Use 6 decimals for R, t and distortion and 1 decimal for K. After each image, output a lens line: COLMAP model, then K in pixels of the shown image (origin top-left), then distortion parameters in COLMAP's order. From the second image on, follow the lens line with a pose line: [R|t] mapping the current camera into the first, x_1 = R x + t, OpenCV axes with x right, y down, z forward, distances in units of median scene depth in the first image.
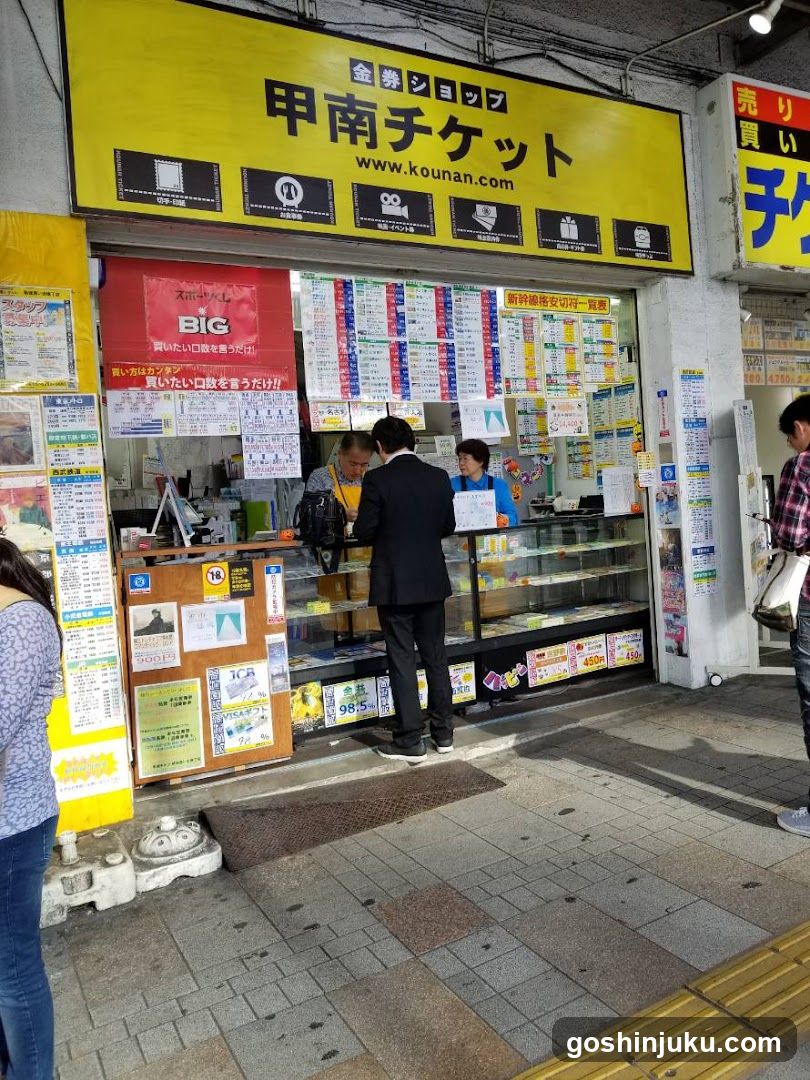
lens RADIAL K [[844.7, 0, 412.1], [0, 844.7, 533.5], [0, 0, 1]] dist [0.002107, -0.013319]
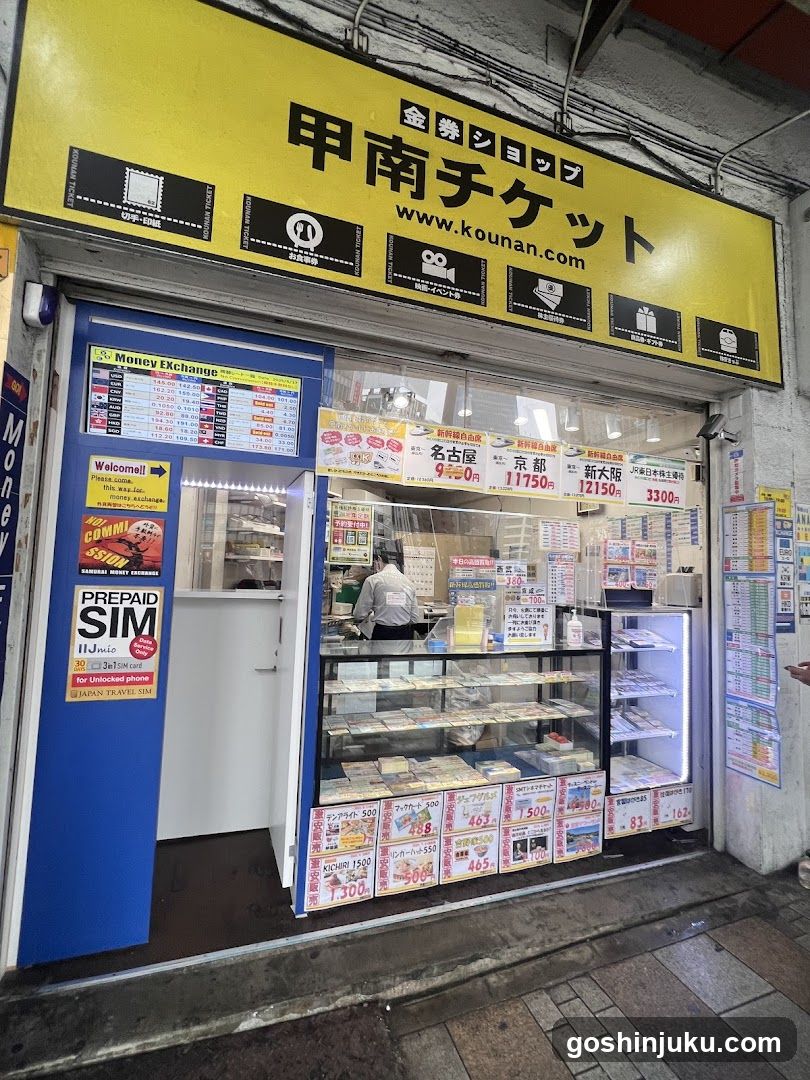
lens RADIAL K [[507.0, 0, 401.1], [0, 507.0, 533.9], [0, 0, 1]] dist [-0.008065, 0.000896]
pose [[0.982083, 0.089745, -0.165708, 0.046087], [-0.107059, 0.989343, -0.098681, -0.068455], [0.155086, 0.114653, 0.981225, 0.499752]]
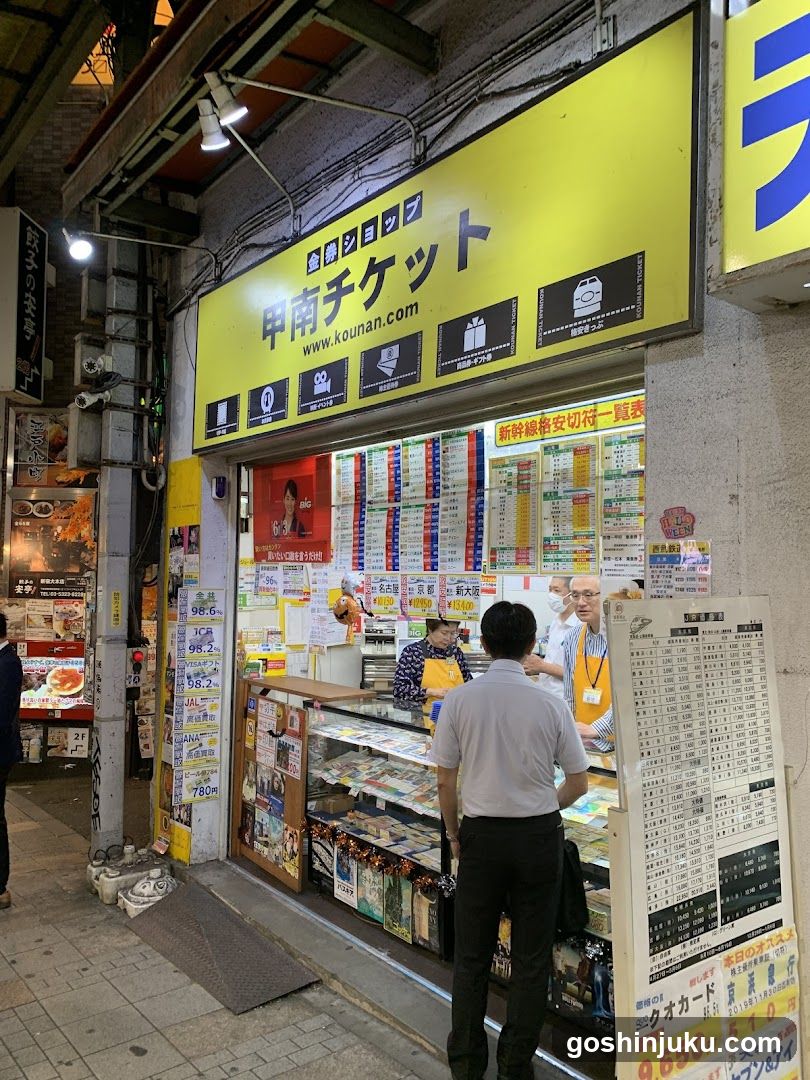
lens RADIAL K [[844.7, 0, 395.4], [0, 844.7, 548.1], [0, 0, 1]] dist [0.002107, -0.013319]
pose [[0.150956, 0.030523, -0.988069, 0.902005], [-0.063161, 0.997779, 0.021173, -0.208189], [0.986521, 0.059212, 0.152549, 0.884138]]
